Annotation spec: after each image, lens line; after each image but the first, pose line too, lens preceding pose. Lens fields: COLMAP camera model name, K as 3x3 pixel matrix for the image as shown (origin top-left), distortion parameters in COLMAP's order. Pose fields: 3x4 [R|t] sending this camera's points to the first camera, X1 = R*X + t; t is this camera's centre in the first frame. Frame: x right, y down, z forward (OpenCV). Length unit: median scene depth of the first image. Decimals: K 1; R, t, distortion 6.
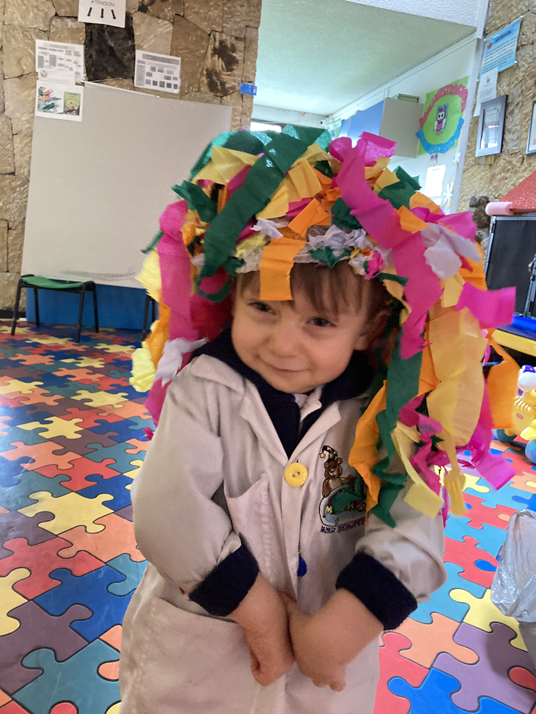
lens RADIAL K [[583.1, 0, 268.3], [0, 583.1, 357.3], [0, 0, 1]] dist [0.003348, 0.000463]
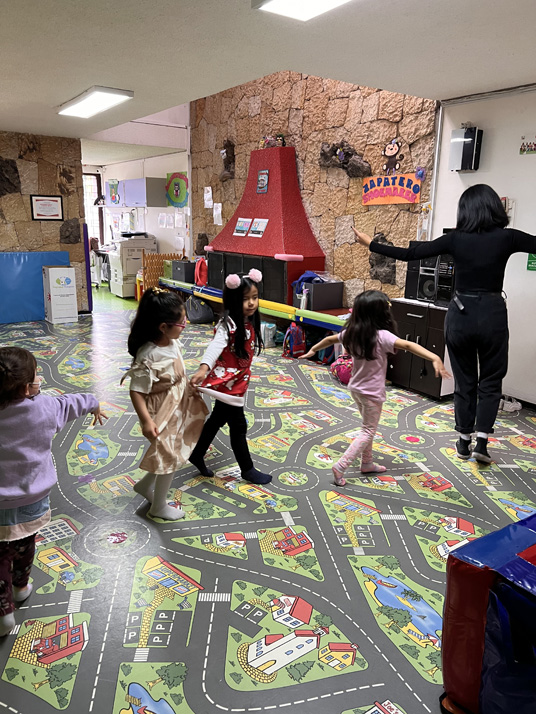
lens RADIAL K [[539.0, 0, 268.1], [0, 539.0, 357.4], [0, 0, 1]] dist [0.001928, 0.000388]
pose [[0.905259, -0.187238, 0.381376, -0.264471], [0.156831, 0.981523, 0.109619, -0.007541], [-0.394854, -0.039422, 0.917898, -0.954817]]
